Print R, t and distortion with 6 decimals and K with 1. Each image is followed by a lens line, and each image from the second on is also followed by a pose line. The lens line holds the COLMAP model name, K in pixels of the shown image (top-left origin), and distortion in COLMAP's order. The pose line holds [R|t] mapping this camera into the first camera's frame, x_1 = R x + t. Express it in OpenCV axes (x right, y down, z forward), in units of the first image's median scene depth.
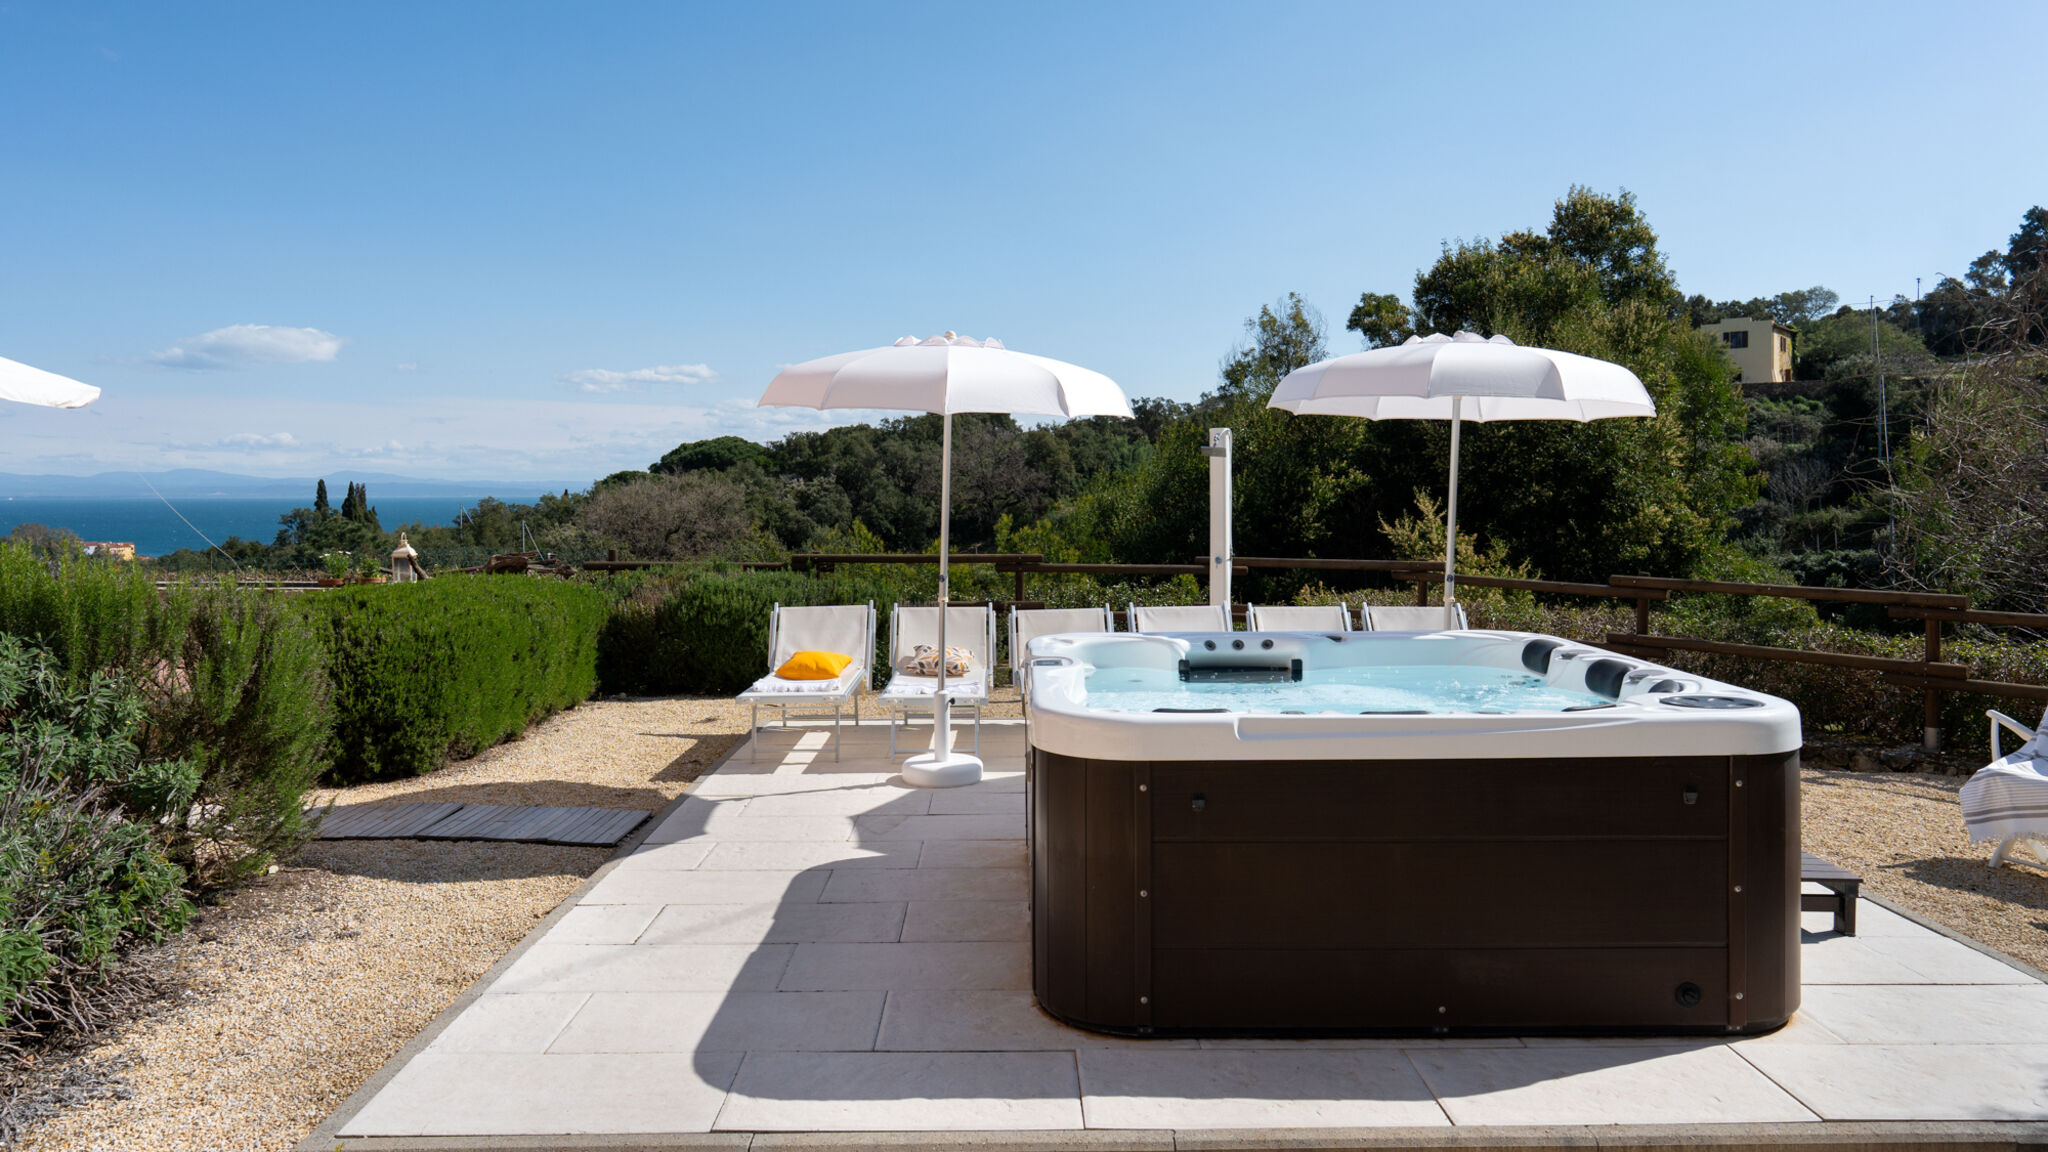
lens RADIAL K [[1354.6, 0, 1041.9], [0, 1354.6, 561.2], [0, 0, 1]] dist [0.004770, -0.003866]
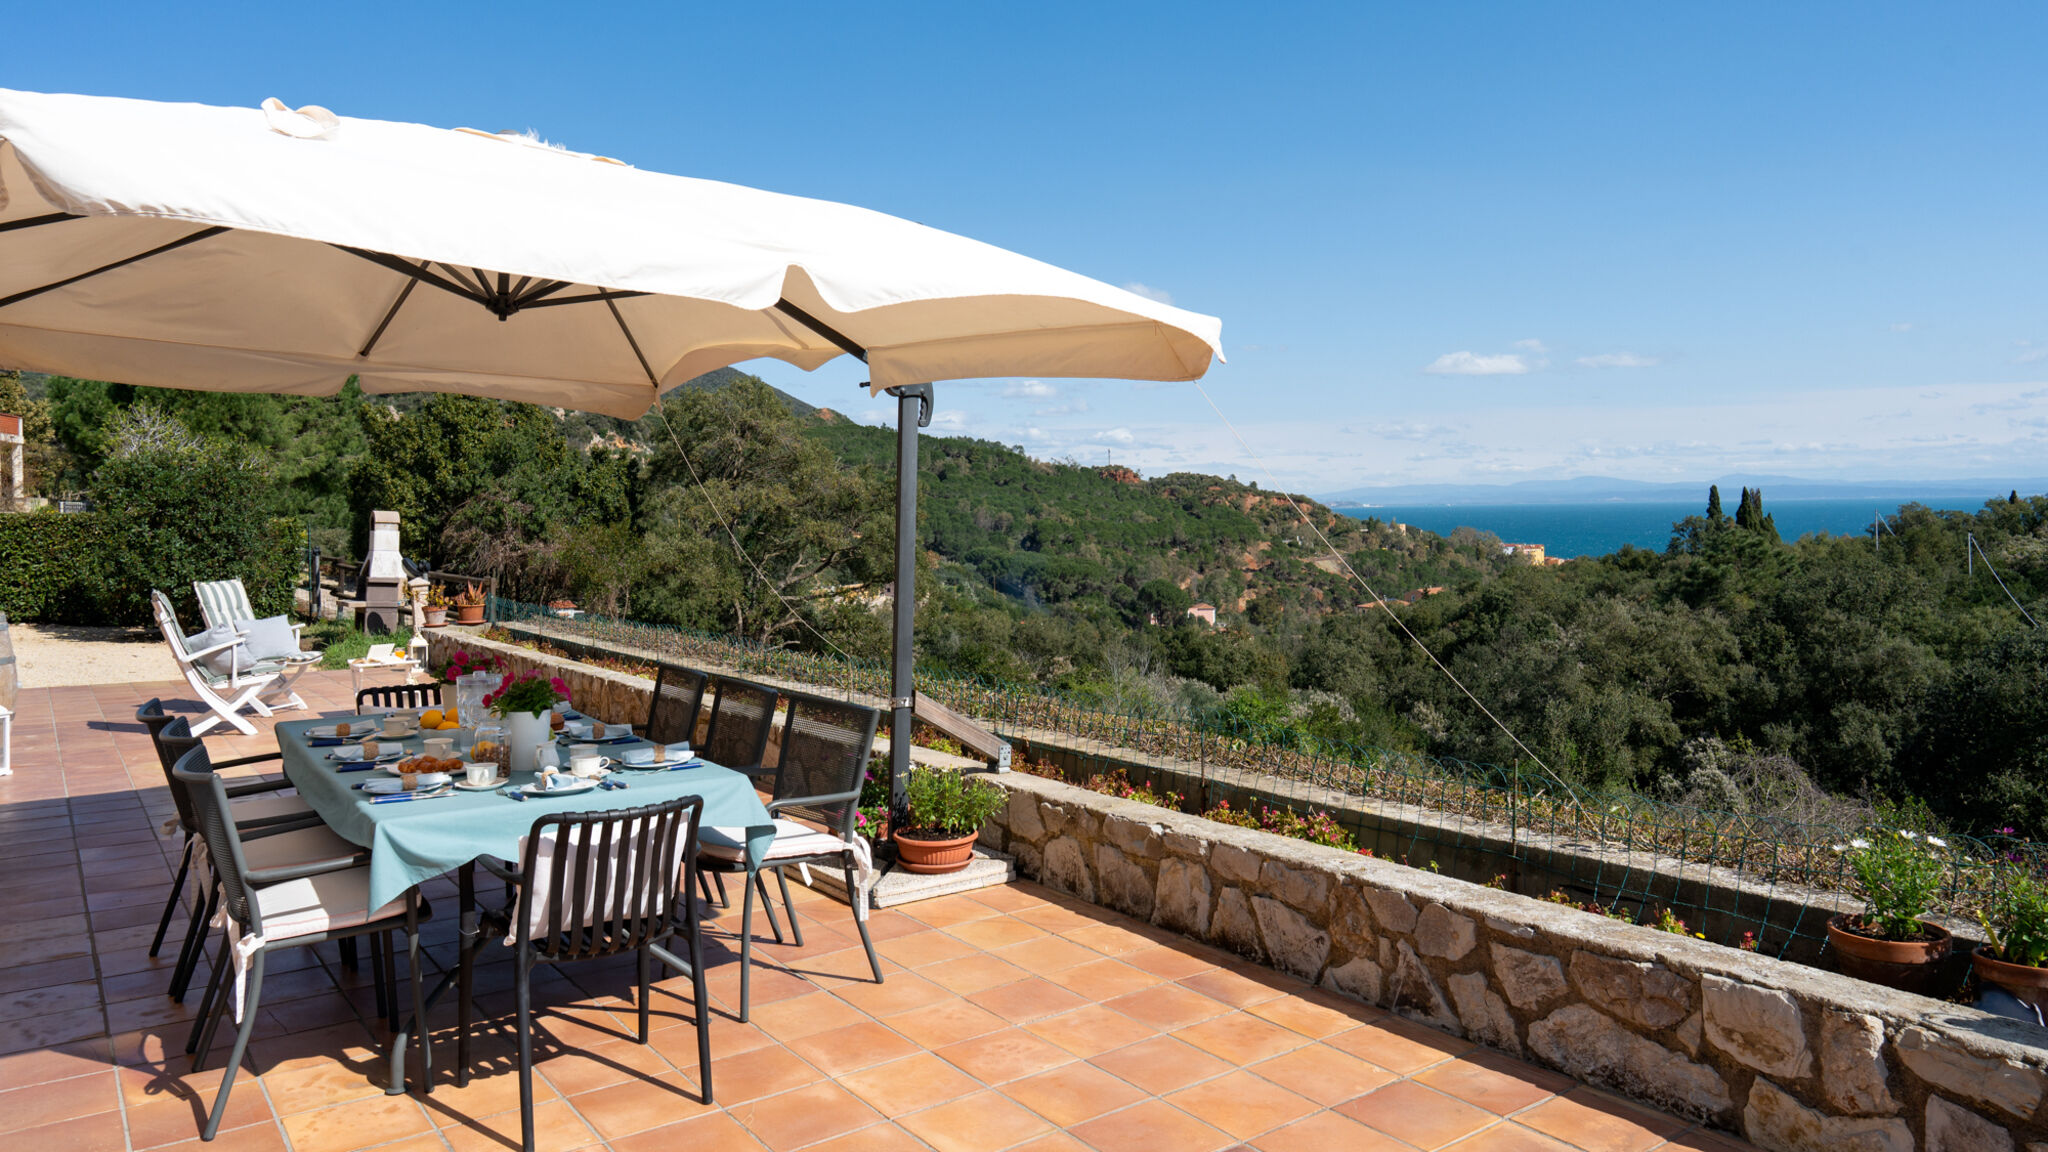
lens RADIAL K [[1354.6, 0, 1027.1], [0, 1354.6, 518.9], [0, 0, 1]] dist [0.004770, -0.003866]
pose [[0.577884, -0.001209, -0.816118, -0.036707], [-0.026129, 0.999459, -0.019982, -0.005272], [0.815701, 0.032871, 0.577539, 0.063147]]
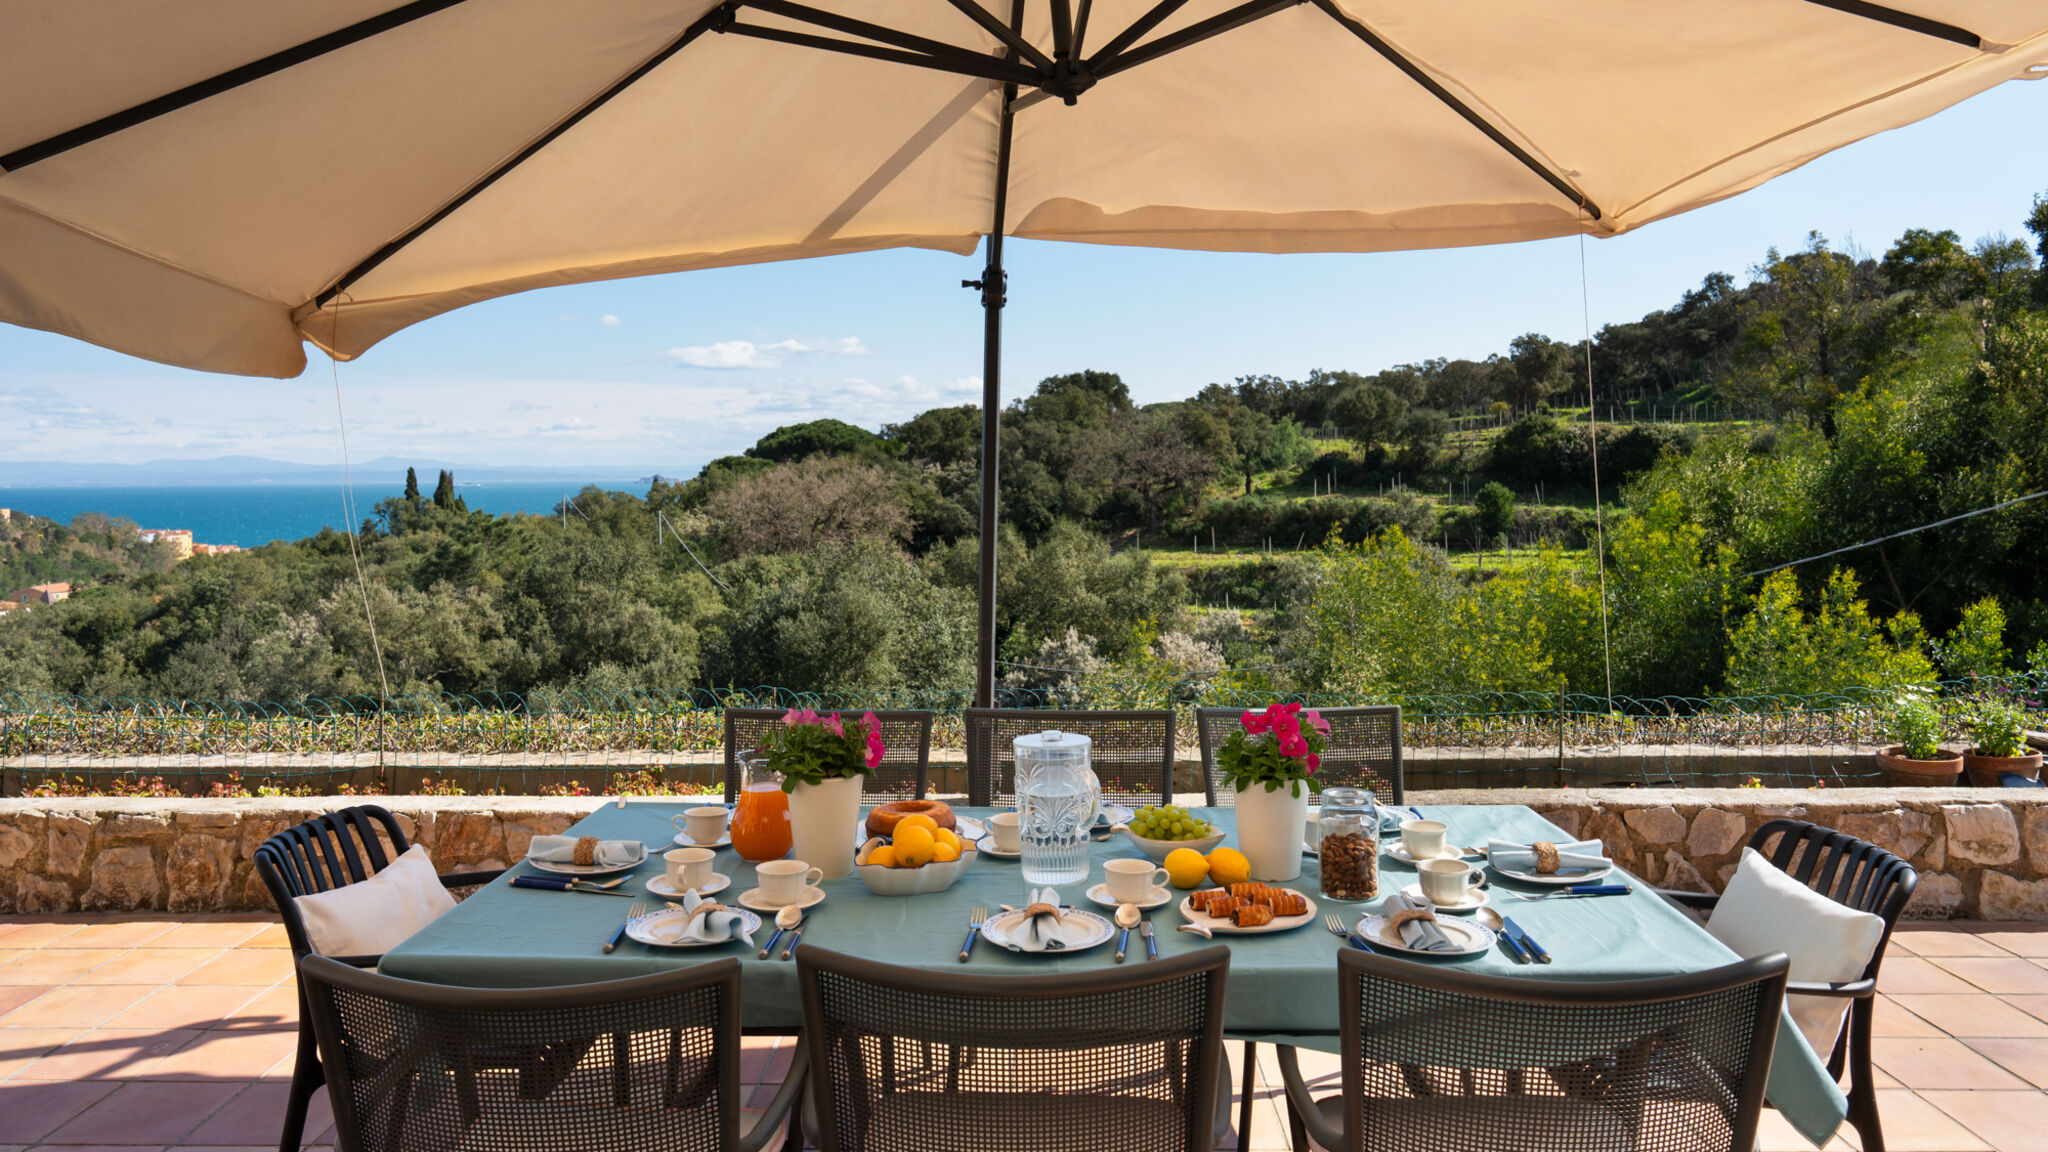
lens RADIAL K [[1354.6, 0, 1021.4], [0, 1354.6, 458.1], [0, 0, 1]] dist [0.004770, -0.003866]
pose [[0.999417, -0.006652, -0.033480, -0.069323], [0.004547, 0.998031, -0.062563, -0.004390], [0.033831, 0.062374, 0.997479, 0.053809]]
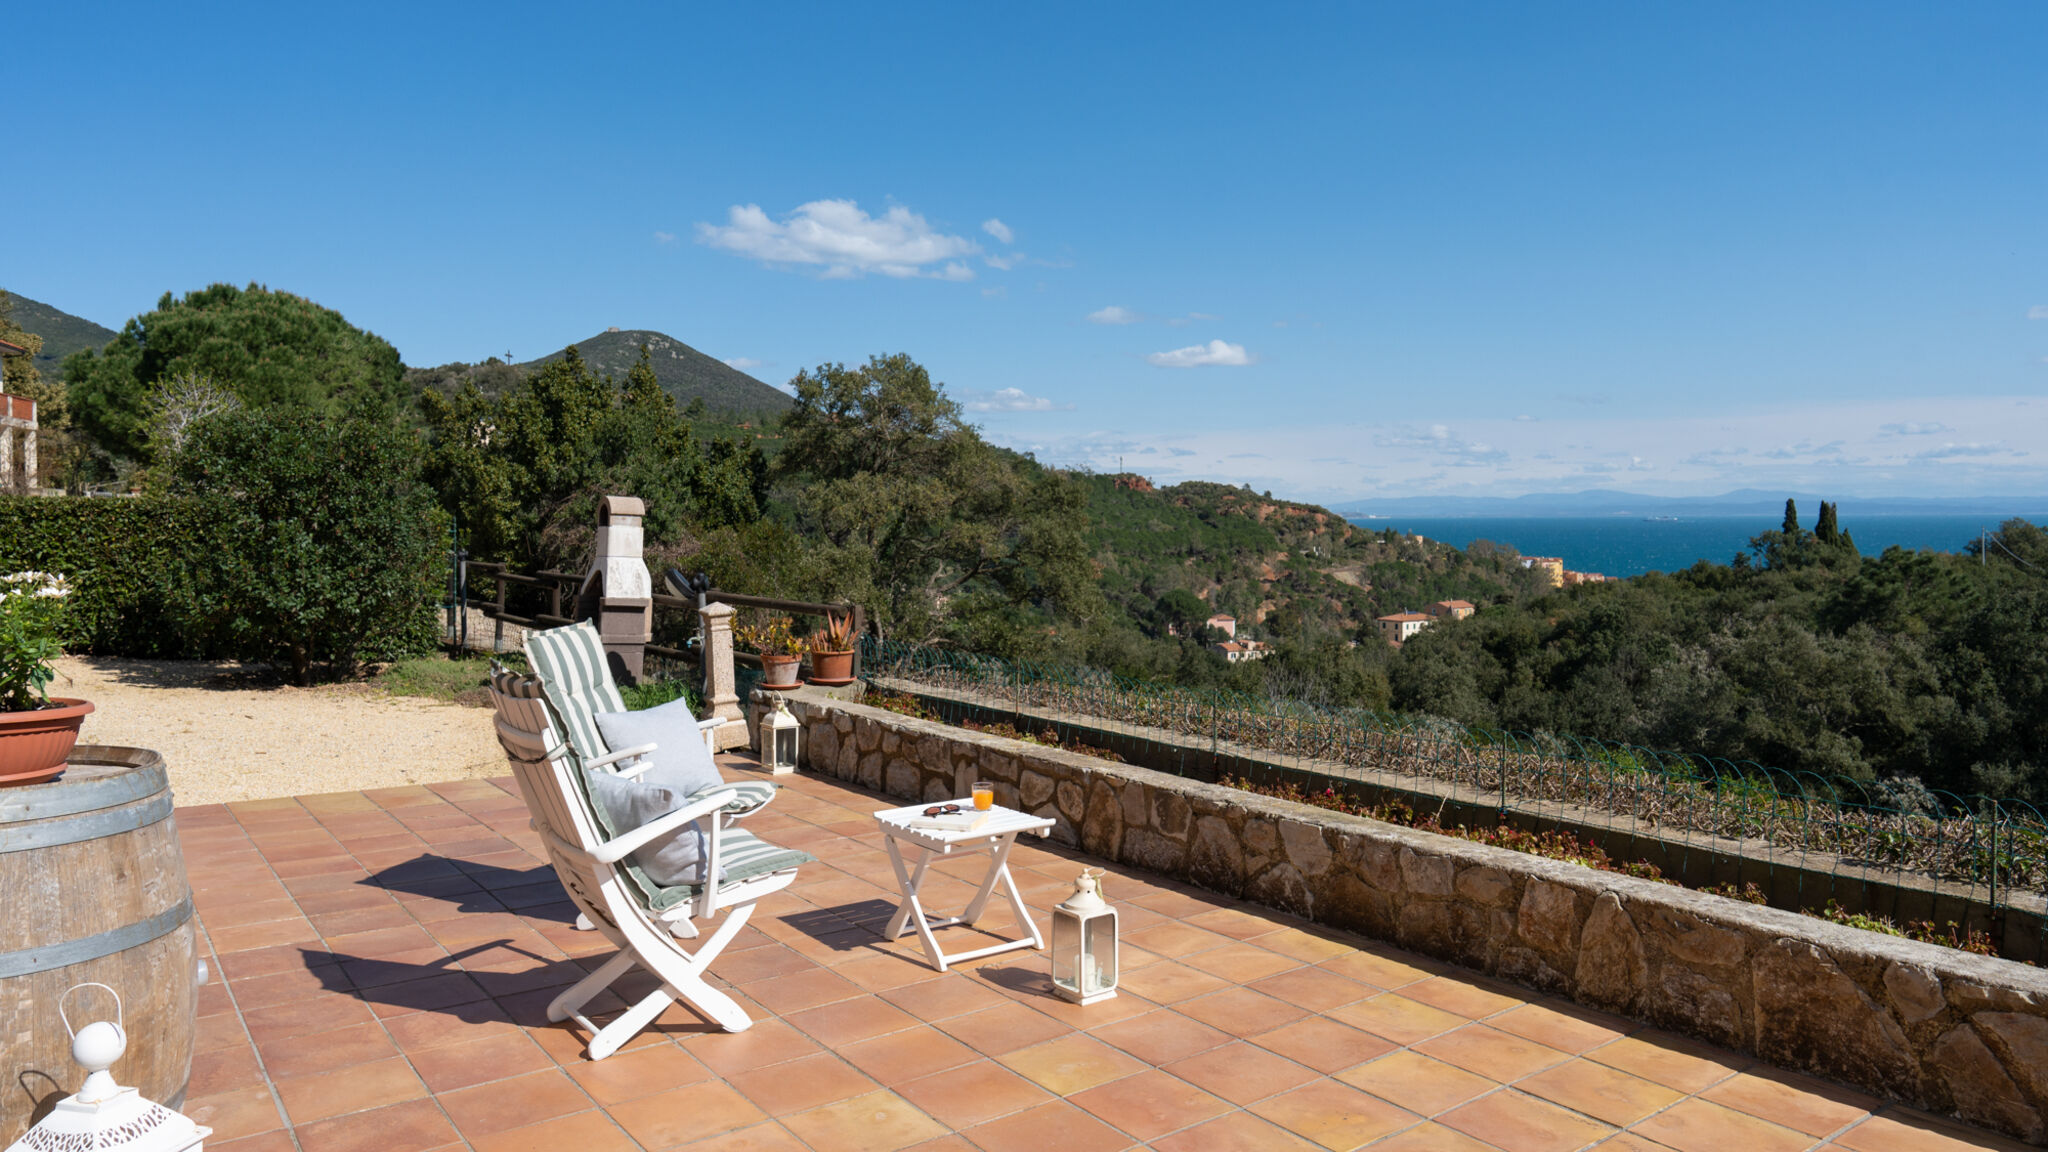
lens RADIAL K [[1354.6, 0, 1020.0], [0, 1354.6, 541.2], [0, 0, 1]] dist [0.004770, -0.003866]
pose [[0.573402, 0.014215, -0.819151, -0.088065], [-0.037391, 0.999262, -0.008832, -0.004475], [0.818420, 0.035693, 0.573510, 0.059988]]
